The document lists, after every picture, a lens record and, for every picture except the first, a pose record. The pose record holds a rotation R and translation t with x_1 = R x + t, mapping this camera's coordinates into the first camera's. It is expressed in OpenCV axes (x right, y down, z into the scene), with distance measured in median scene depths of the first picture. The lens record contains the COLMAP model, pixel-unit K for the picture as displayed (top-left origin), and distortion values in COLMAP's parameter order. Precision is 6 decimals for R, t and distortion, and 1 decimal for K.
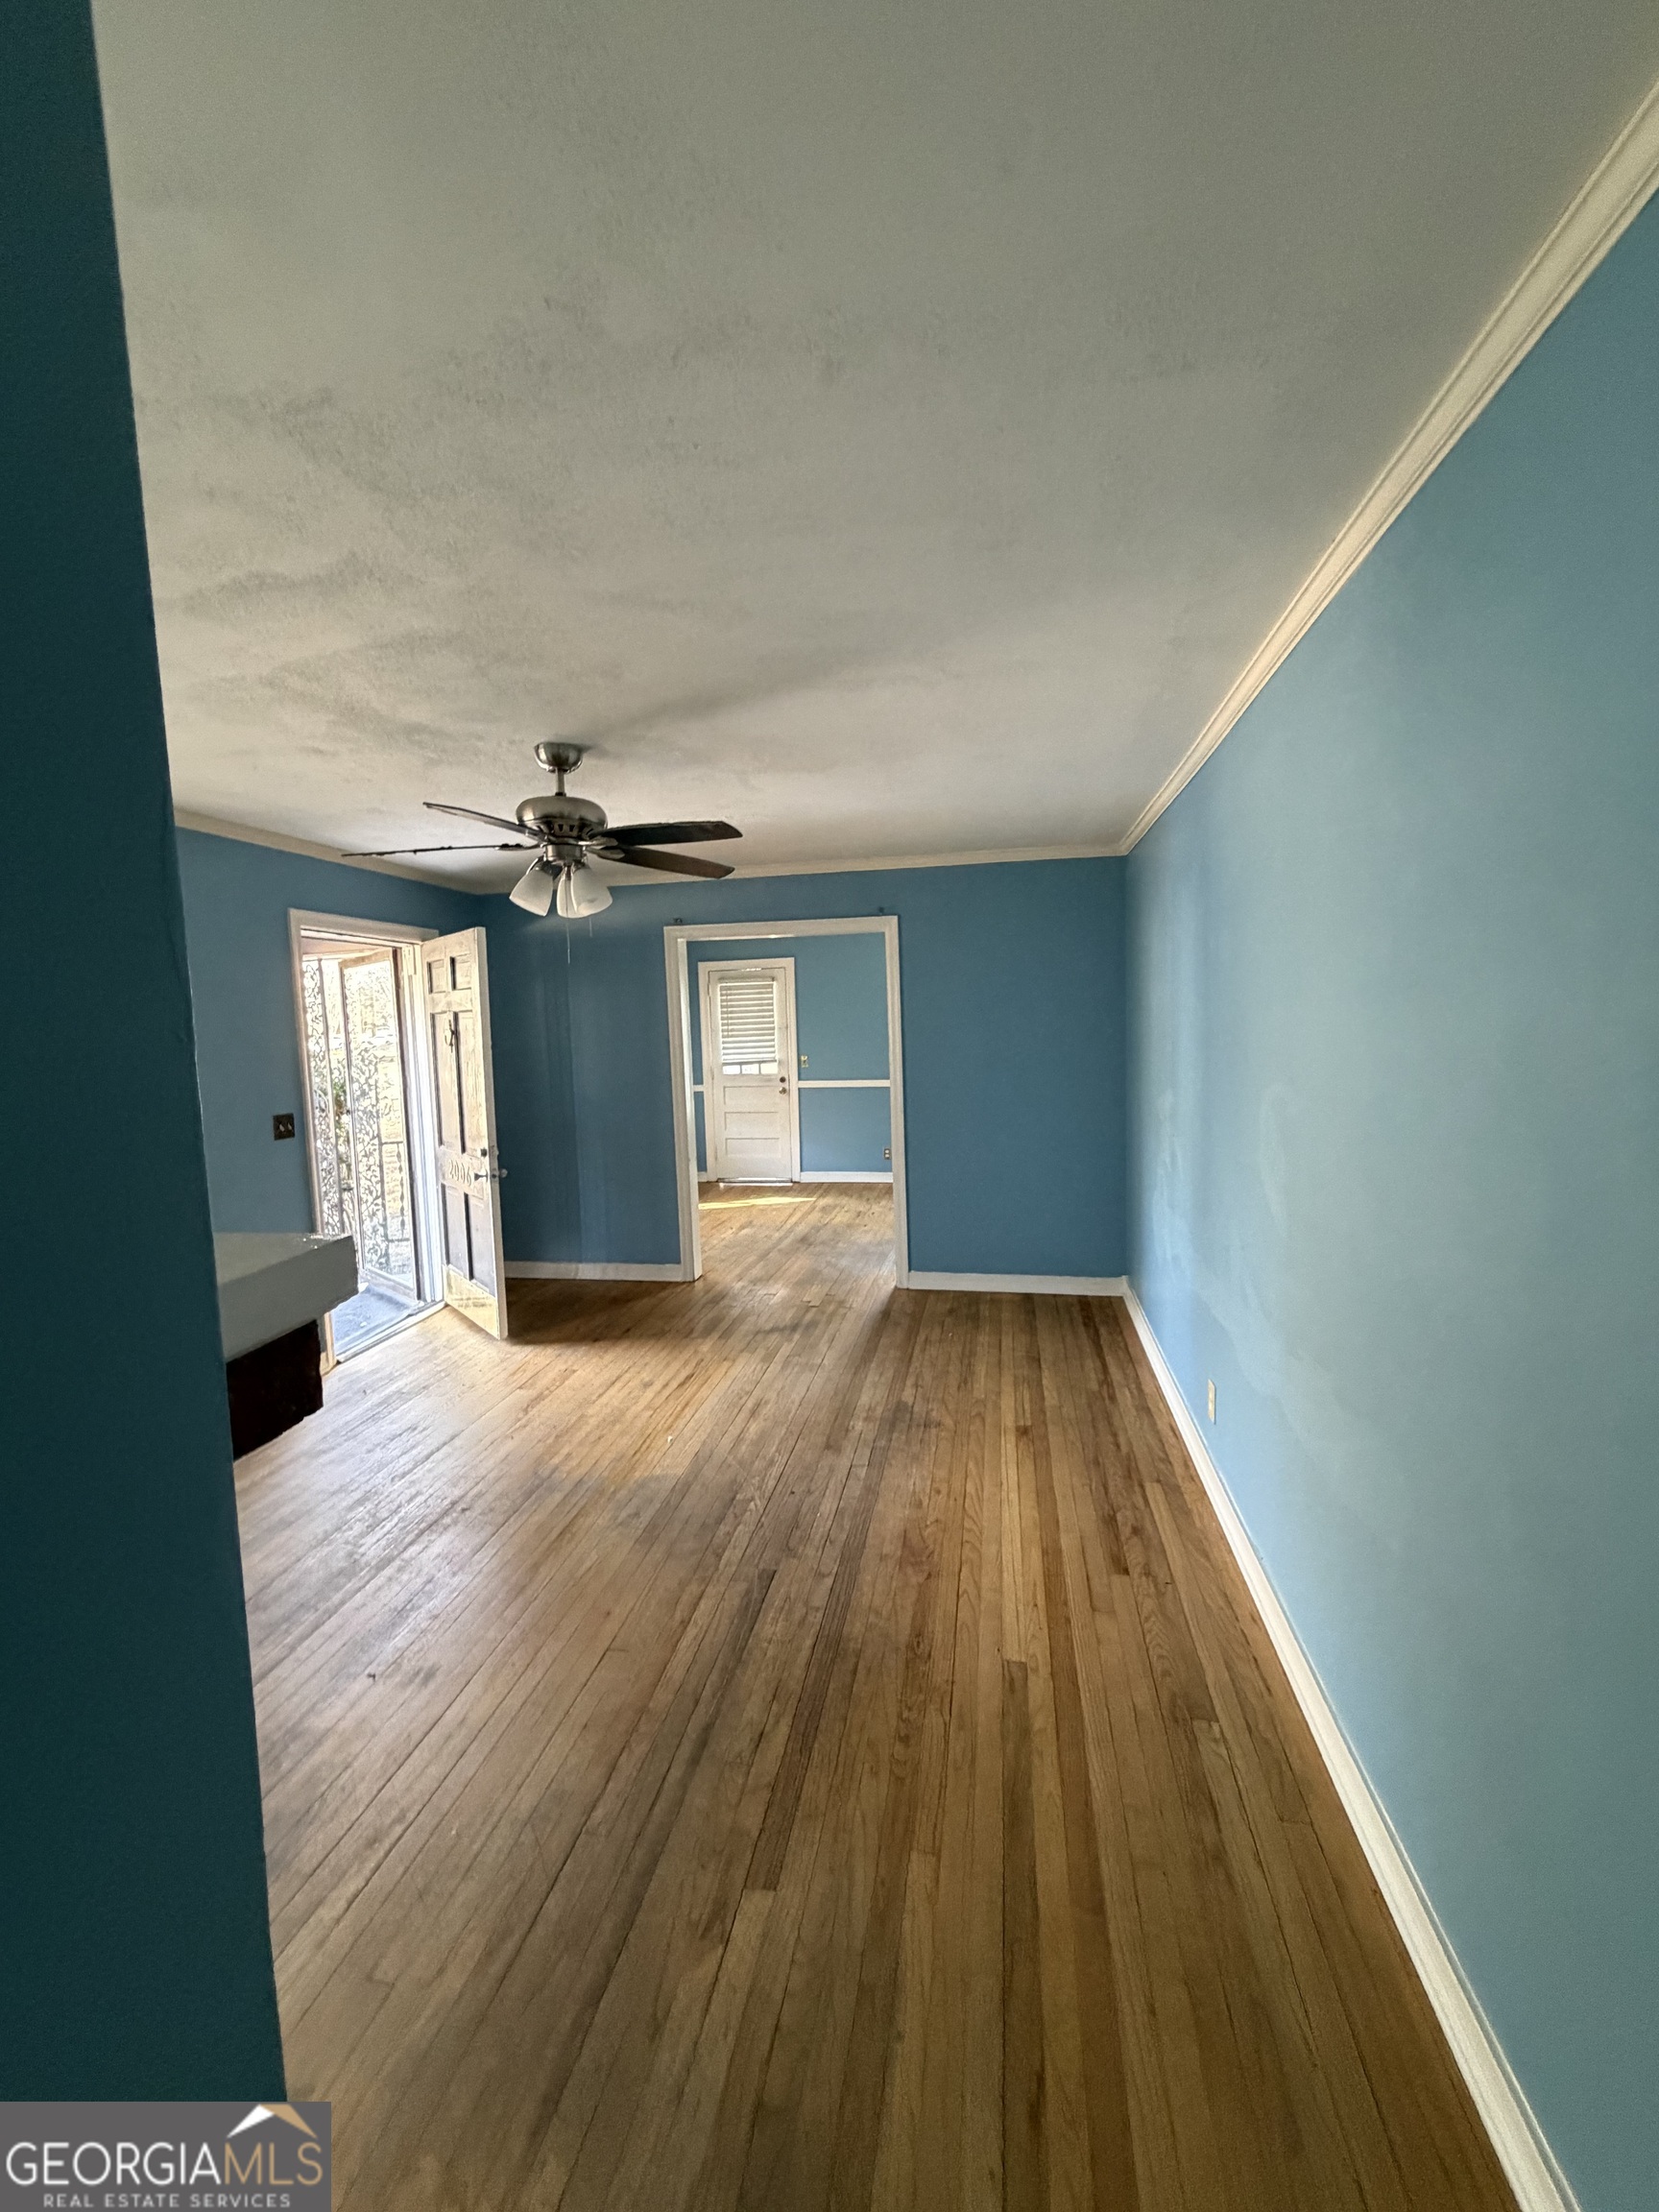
lens RADIAL K [[888.6, 0, 827.5], [0, 888.6, 1101.4], [0, 0, 1]] dist [0.008186, 0.001804]
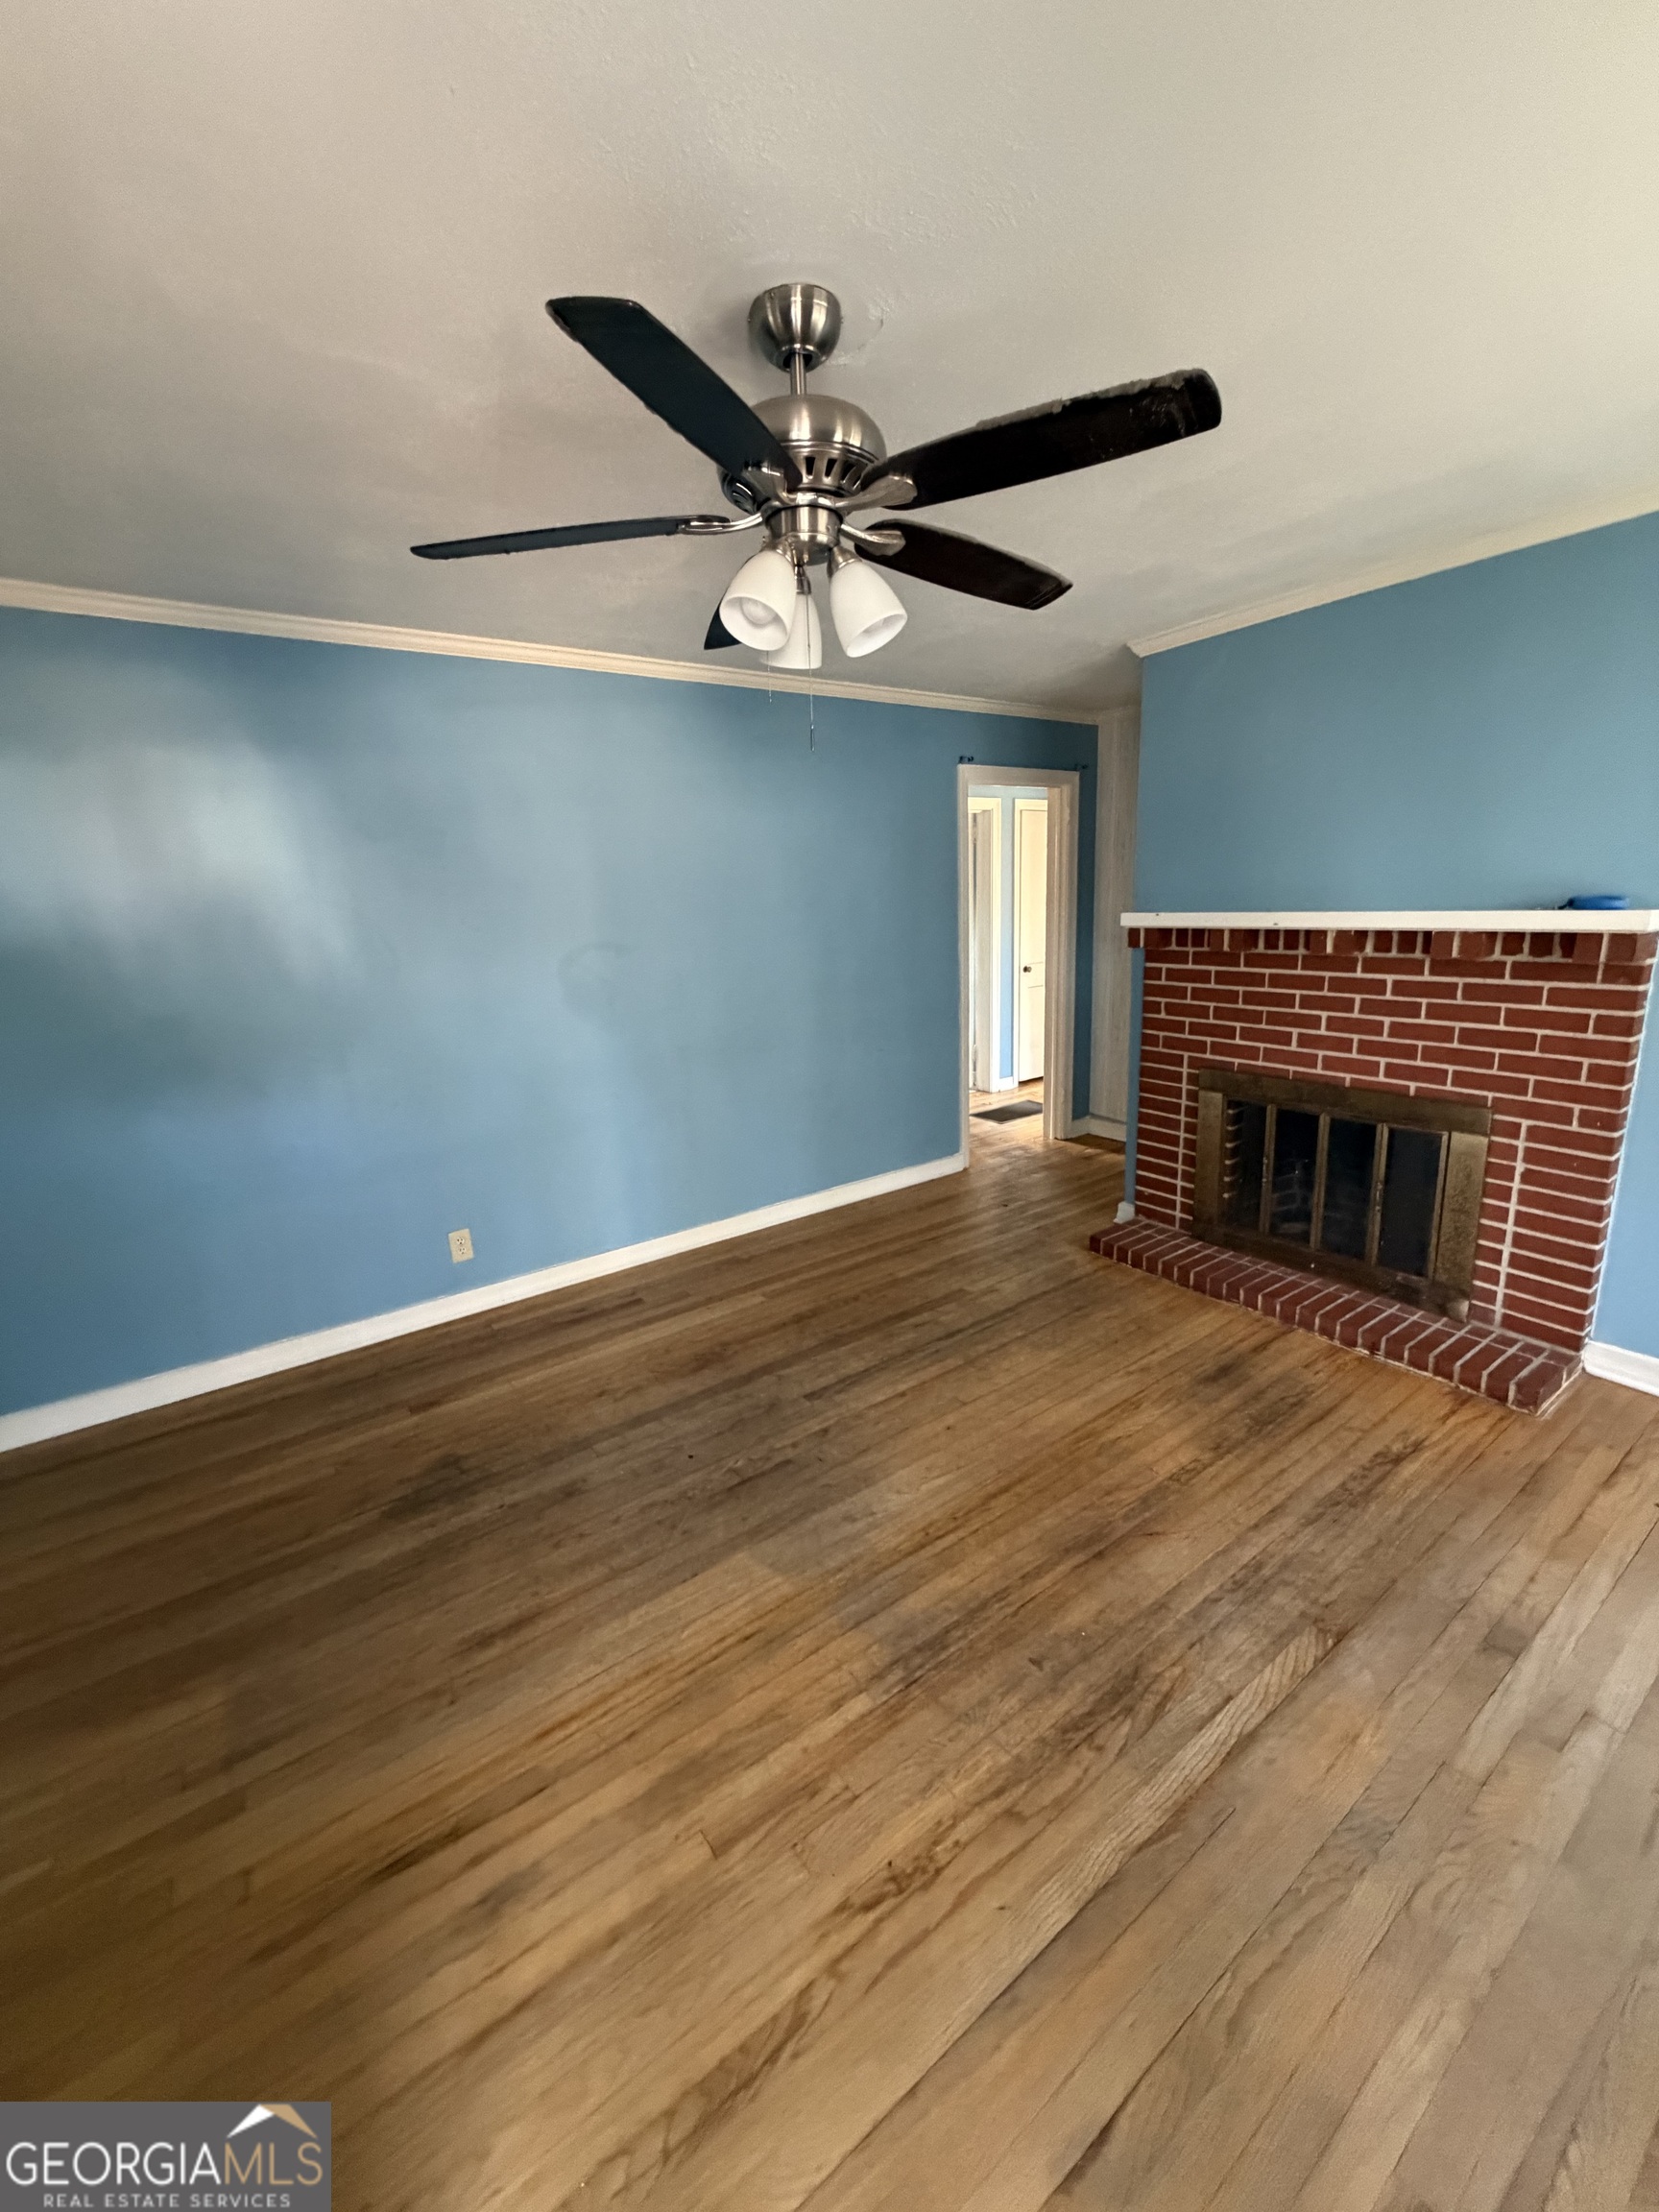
lens RADIAL K [[888.6, 0, 828.7], [0, 888.6, 1102.2], [0, 0, 1]] dist [0.008186, 0.001804]
pose [[-0.728787, -0.093723, 0.678296, -0.727184], [0.127814, 0.954559, 0.269223, -0.097601], [-0.672706, 0.282902, -0.683691, 1.501329]]
